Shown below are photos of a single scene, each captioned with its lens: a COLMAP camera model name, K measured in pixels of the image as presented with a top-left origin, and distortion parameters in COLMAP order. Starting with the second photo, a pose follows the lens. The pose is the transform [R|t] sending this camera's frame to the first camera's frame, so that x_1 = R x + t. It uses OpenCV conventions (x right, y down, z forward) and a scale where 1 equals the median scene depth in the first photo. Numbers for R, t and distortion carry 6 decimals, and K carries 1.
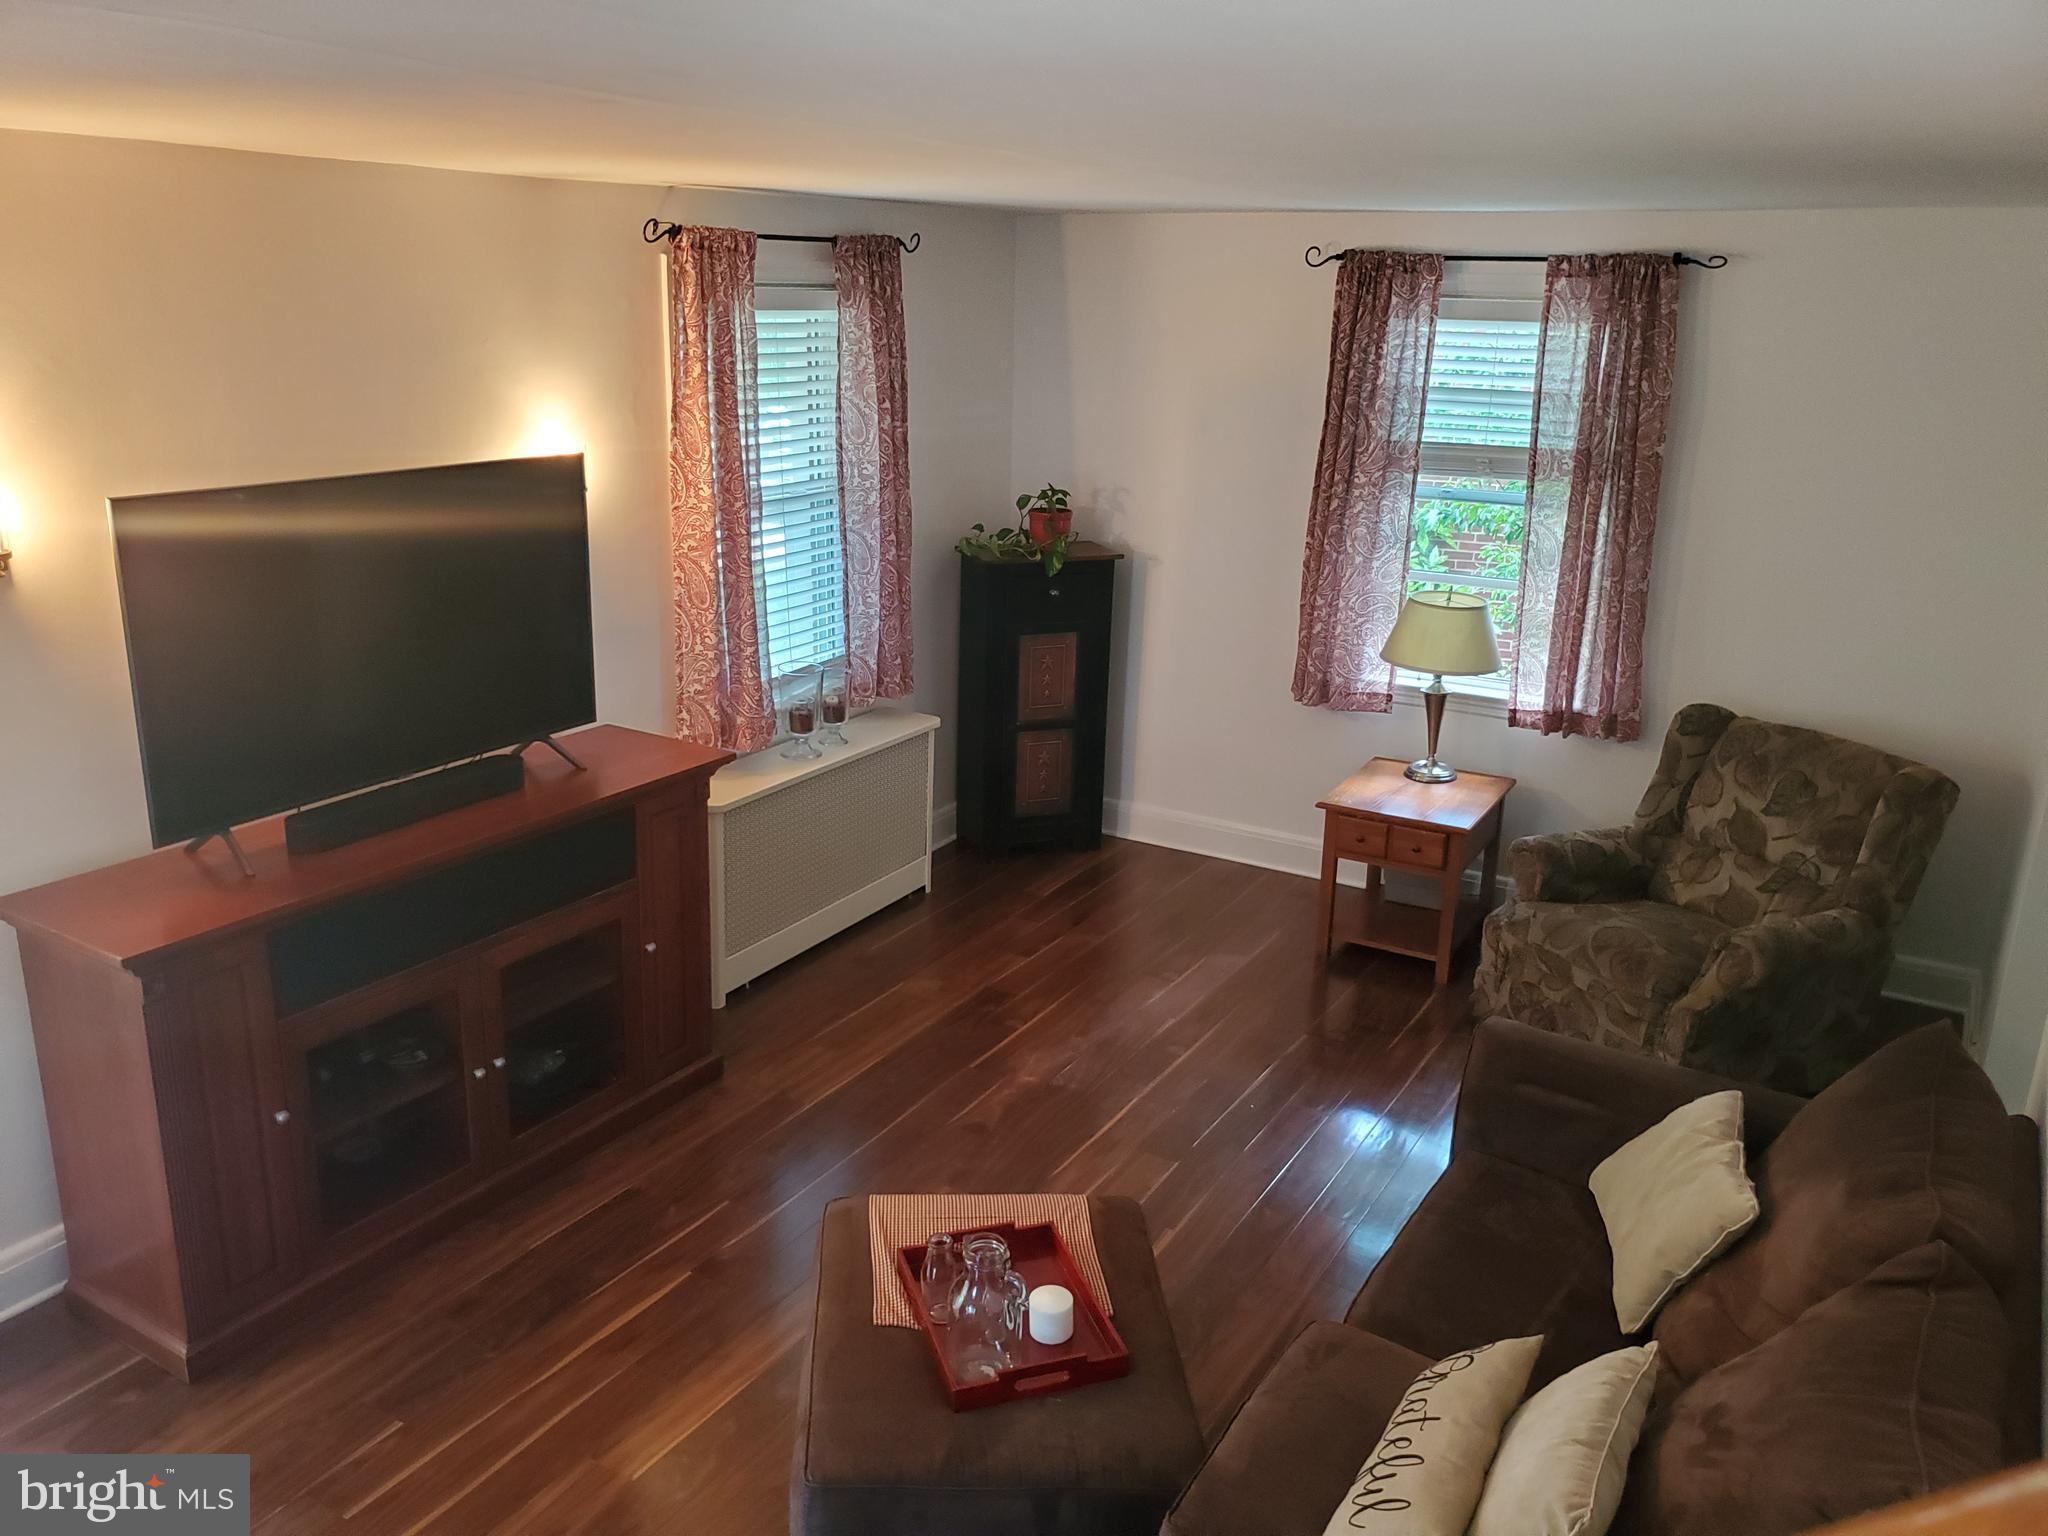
lens RADIAL K [[1587.2, 0, 975.3], [0, 1587.2, 789.3], [0, 0, 1]] dist [0.023109, -0.011039]
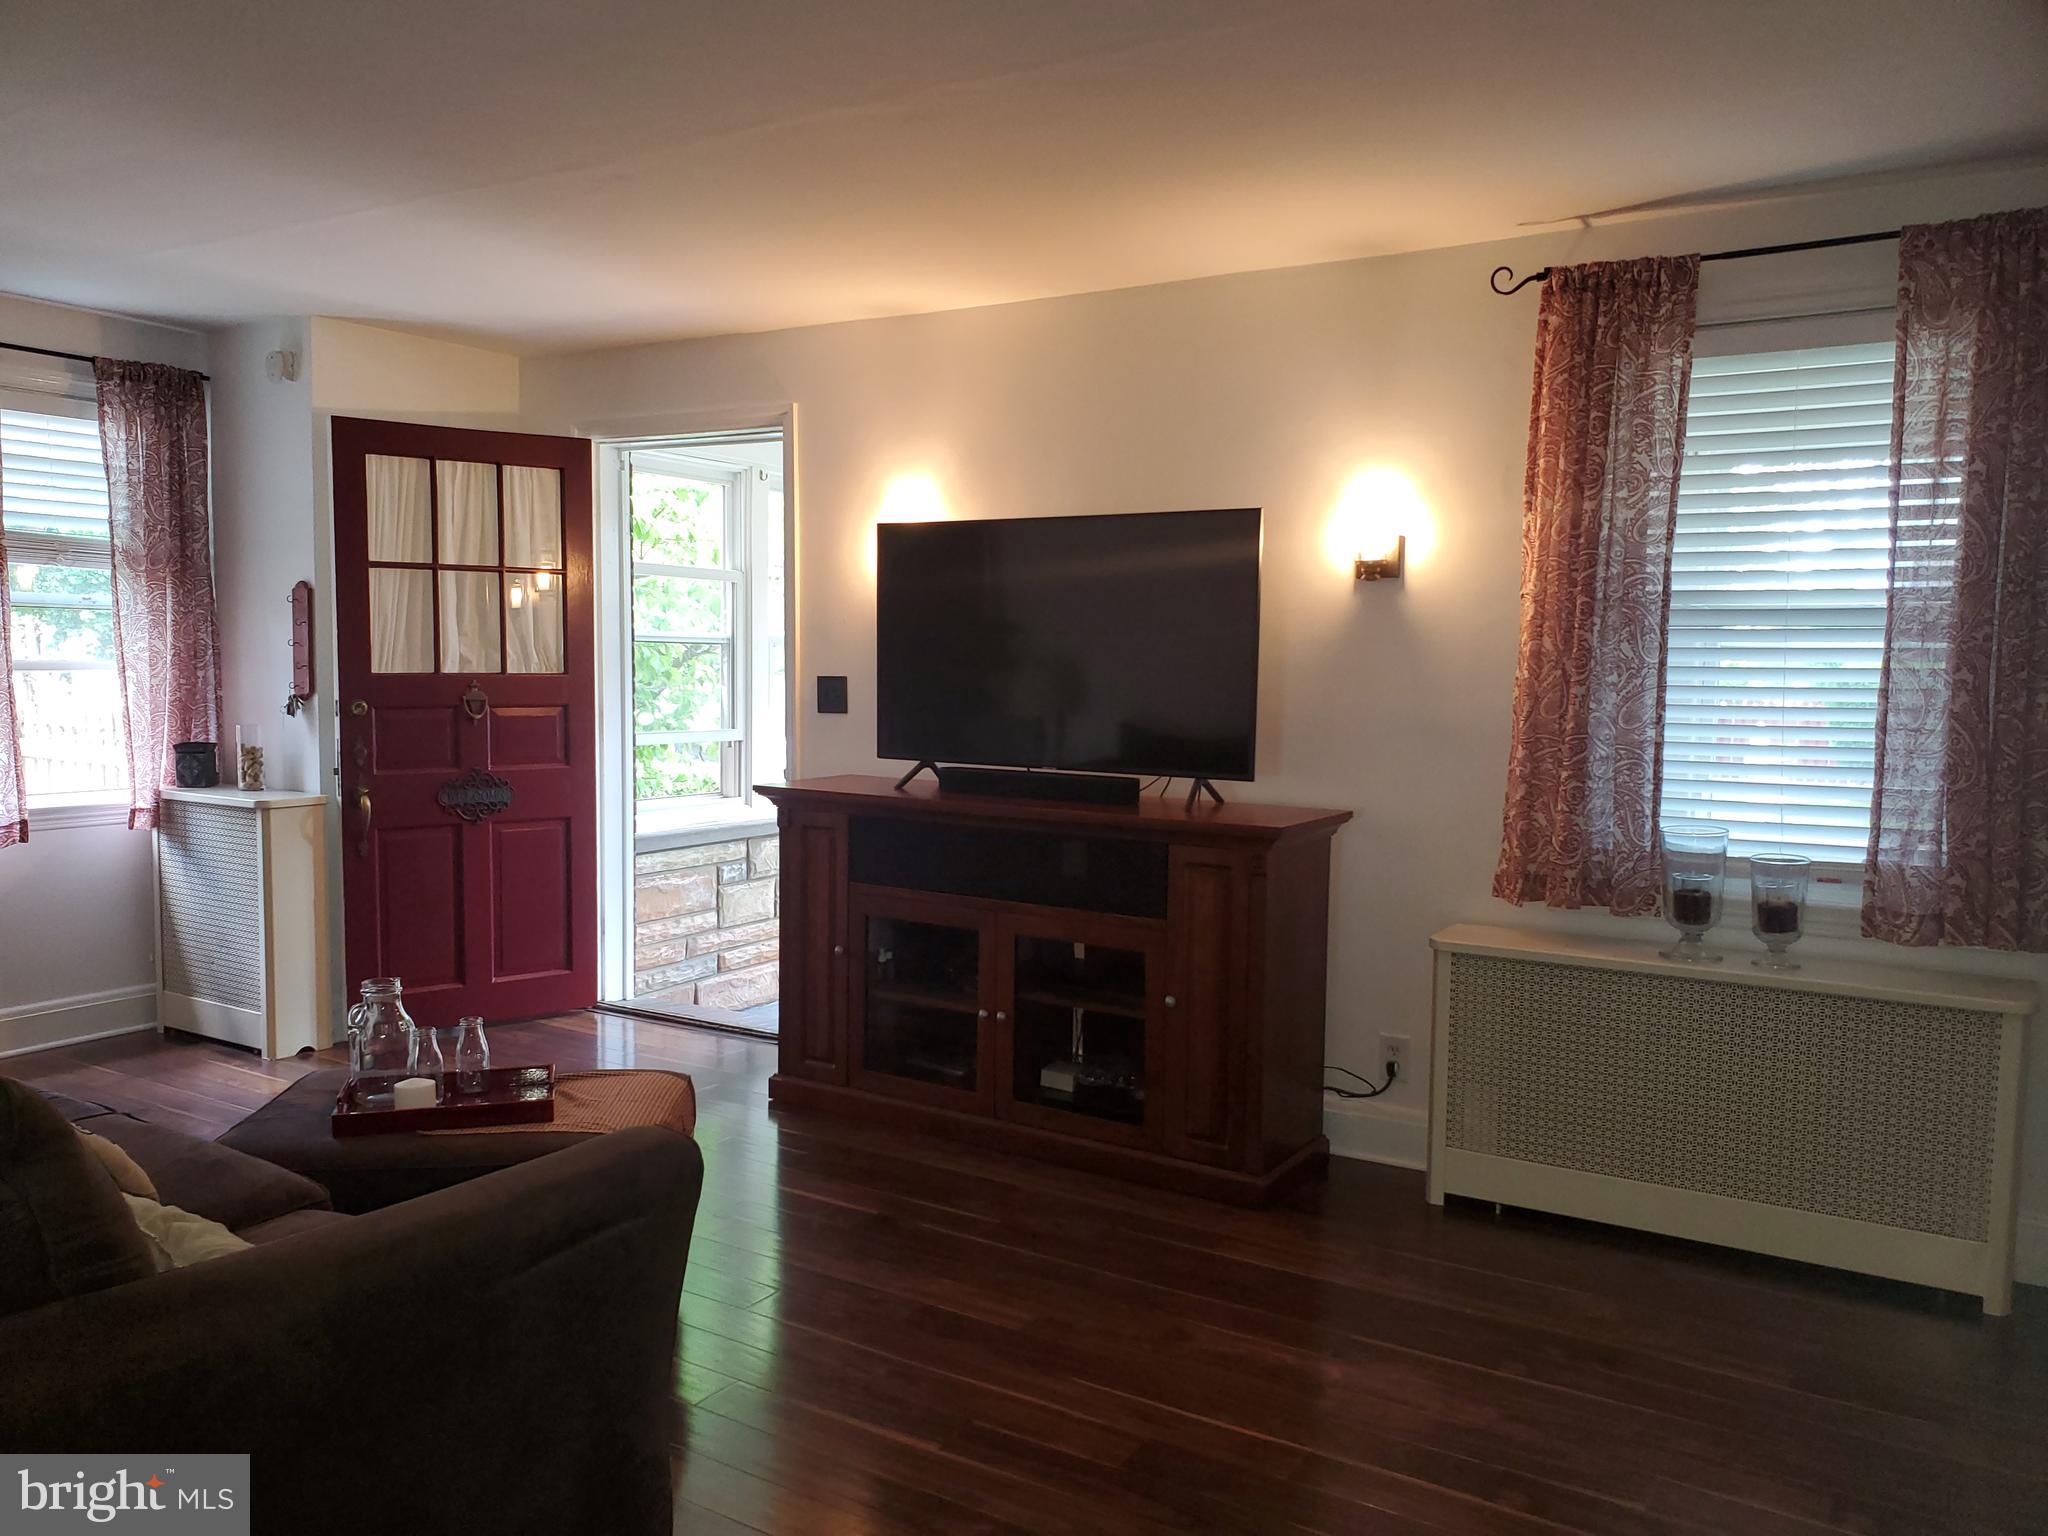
lens RADIAL K [[1587.2, 0, 994.5], [0, 1587.2, 788.9], [0, 0, 1]] dist [0.023109, -0.011039]
pose [[-0.018623, 0.065929, -0.997651, 0.656873], [-0.316647, 0.946072, 0.068431, -0.047571], [0.948361, 0.317177, 0.003257, 0.749960]]
